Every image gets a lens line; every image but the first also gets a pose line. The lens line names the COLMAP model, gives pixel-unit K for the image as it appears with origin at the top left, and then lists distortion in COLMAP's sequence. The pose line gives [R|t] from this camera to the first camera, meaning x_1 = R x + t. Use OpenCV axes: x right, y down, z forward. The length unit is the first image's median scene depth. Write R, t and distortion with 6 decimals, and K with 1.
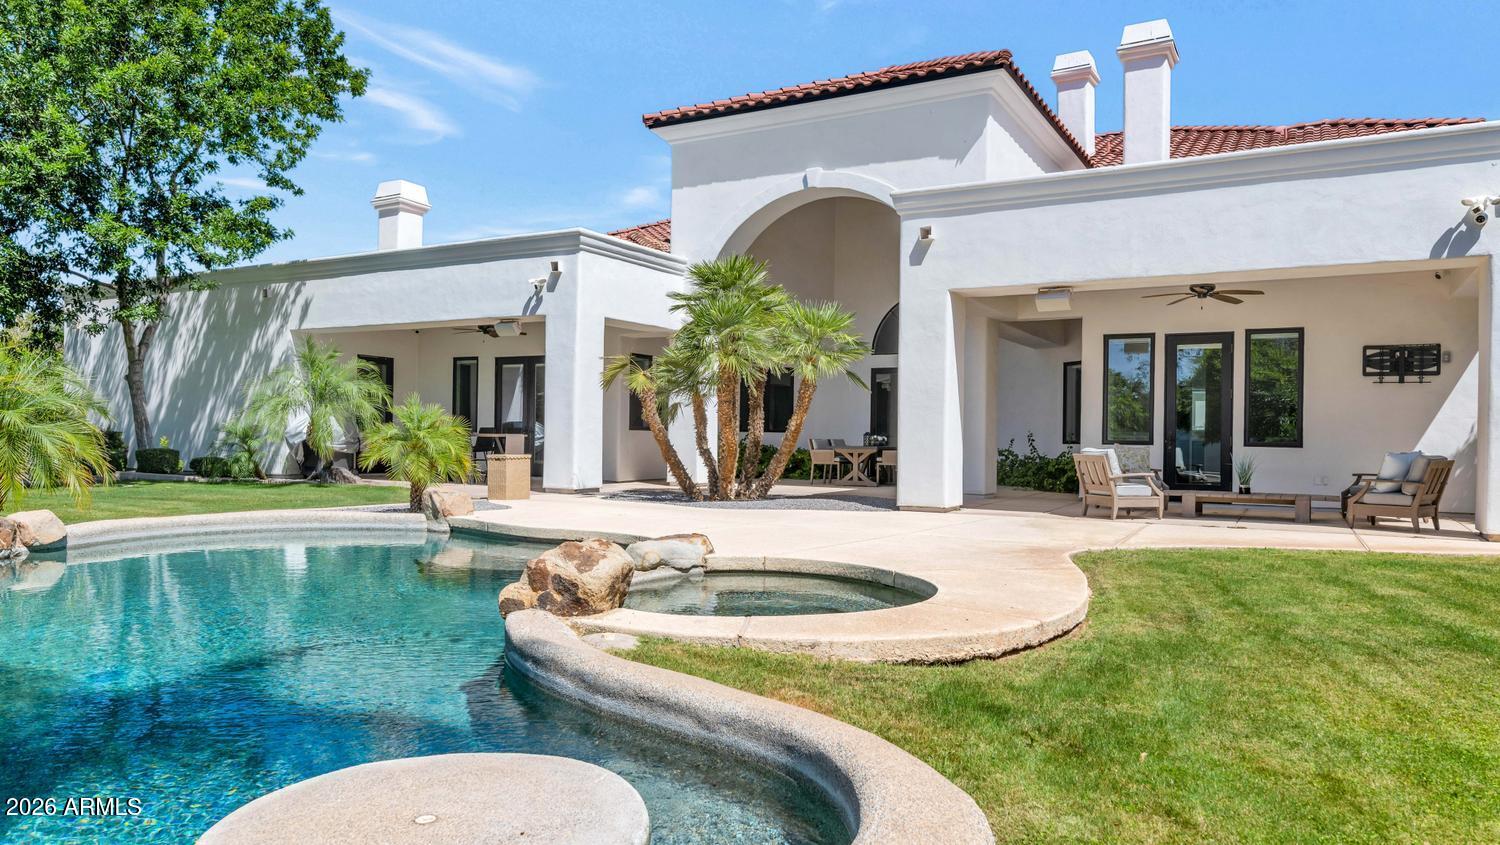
lens RADIAL K [[960.8, 0, 750.0], [0, 960.8, 422.5], [0, 0, 1]] dist [-0.001266, -0.002075]
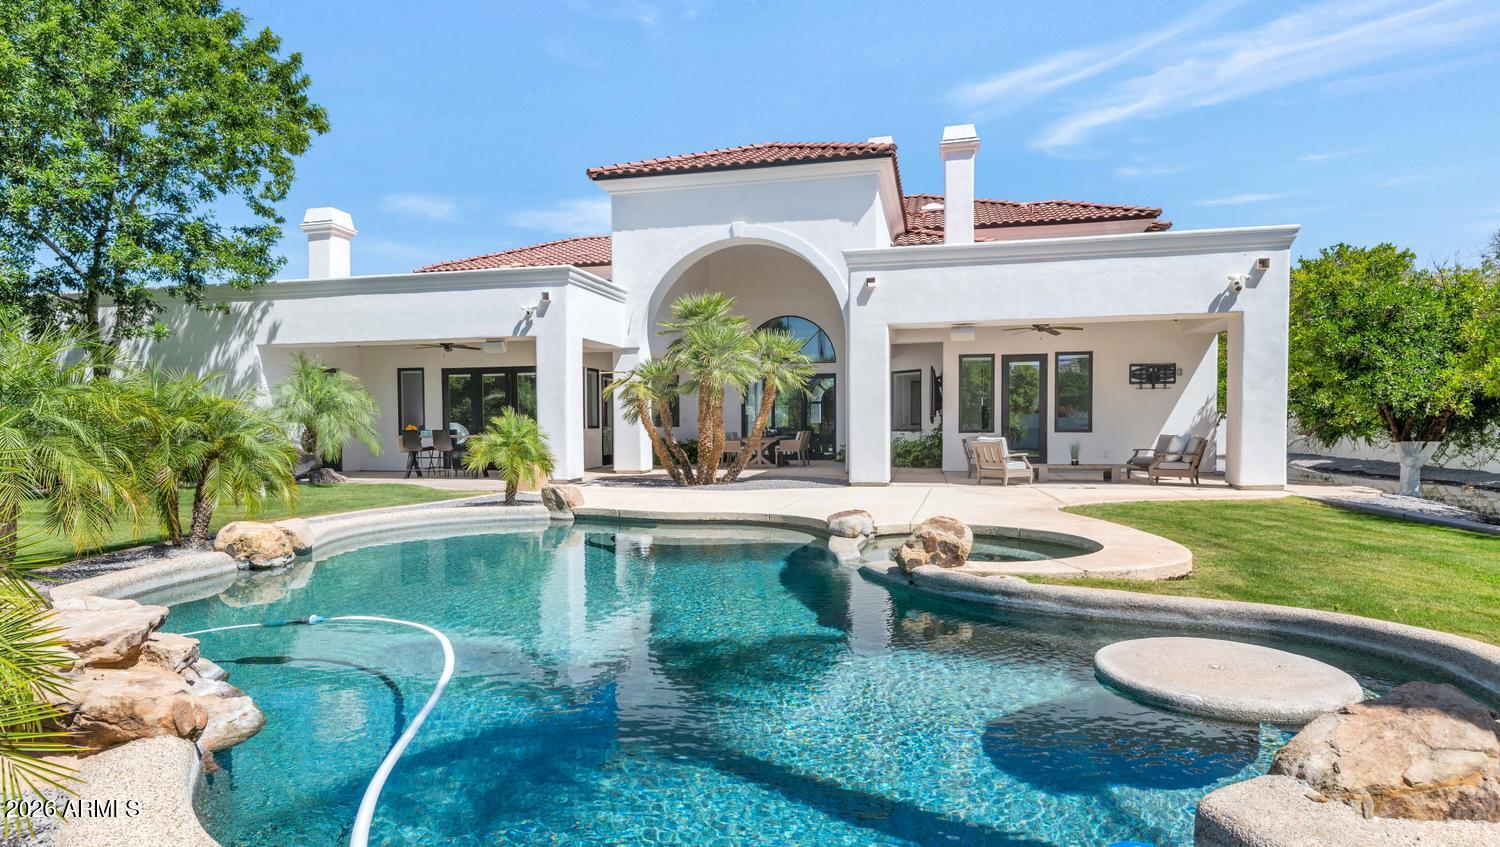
lens RADIAL K [[798.3, 0, 736.6], [0, 798.3, 443.1], [0, 0, 1]] dist [-0.003376, -0.000531]
pose [[0.961588, -0.028297, 0.273033, -0.266334], [0.017578, 0.998979, 0.041625, -0.016656], [-0.273932, -0.035227, 0.961104, -0.035378]]
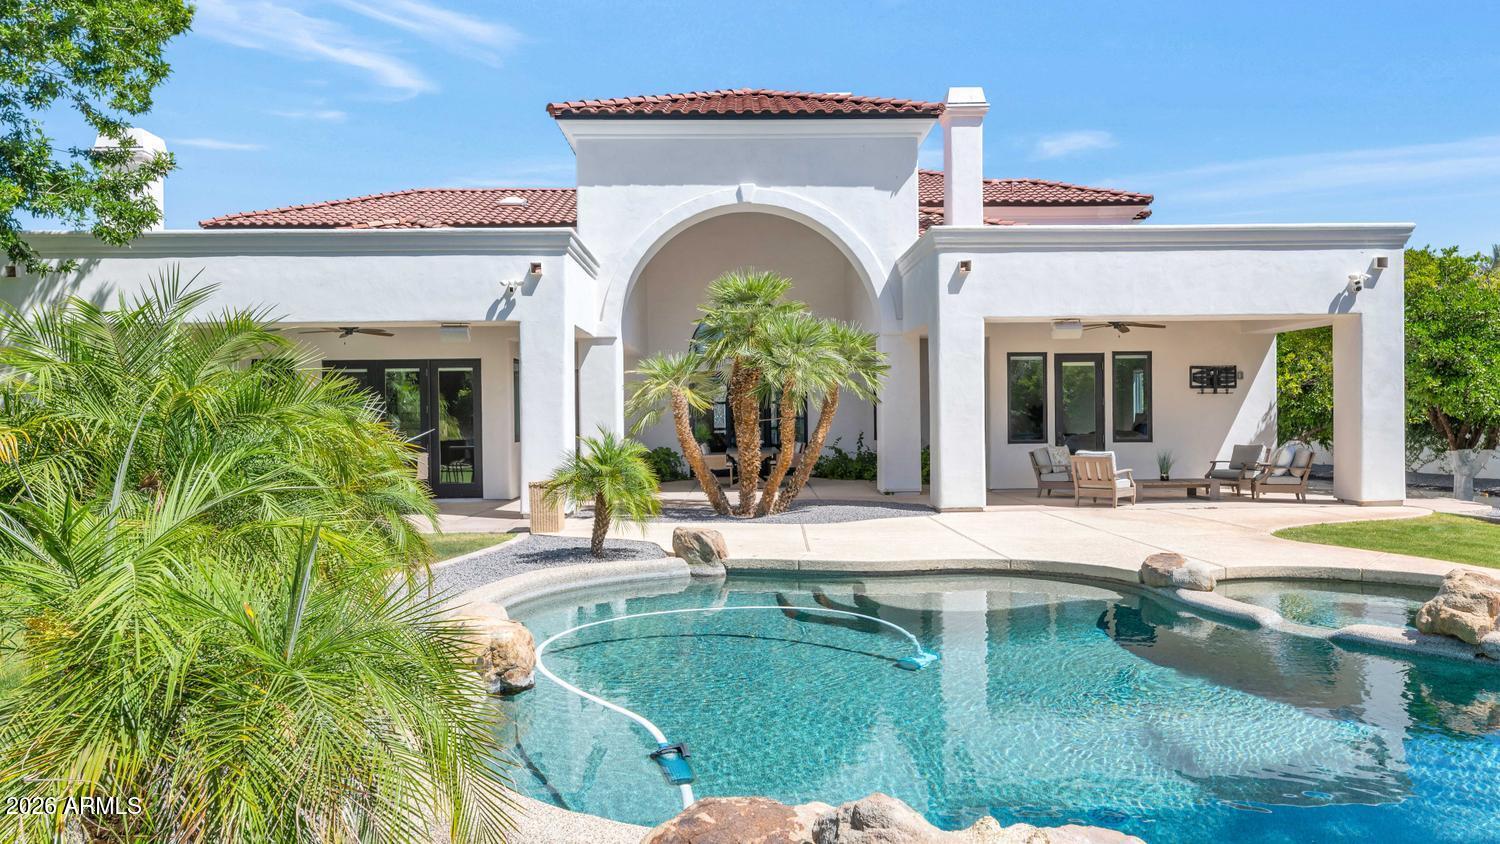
lens RADIAL K [[943.8, 0, 750.0], [0, 943.8, 422.0], [0, 0, 1]] dist [-0.003149, -0.000378]
pose [[0.863128, -0.025499, 0.504342, -0.509364], [0.017466, 0.999634, 0.020649, -0.034661], [-0.504684, -0.009014, 0.863257, 0.141660]]
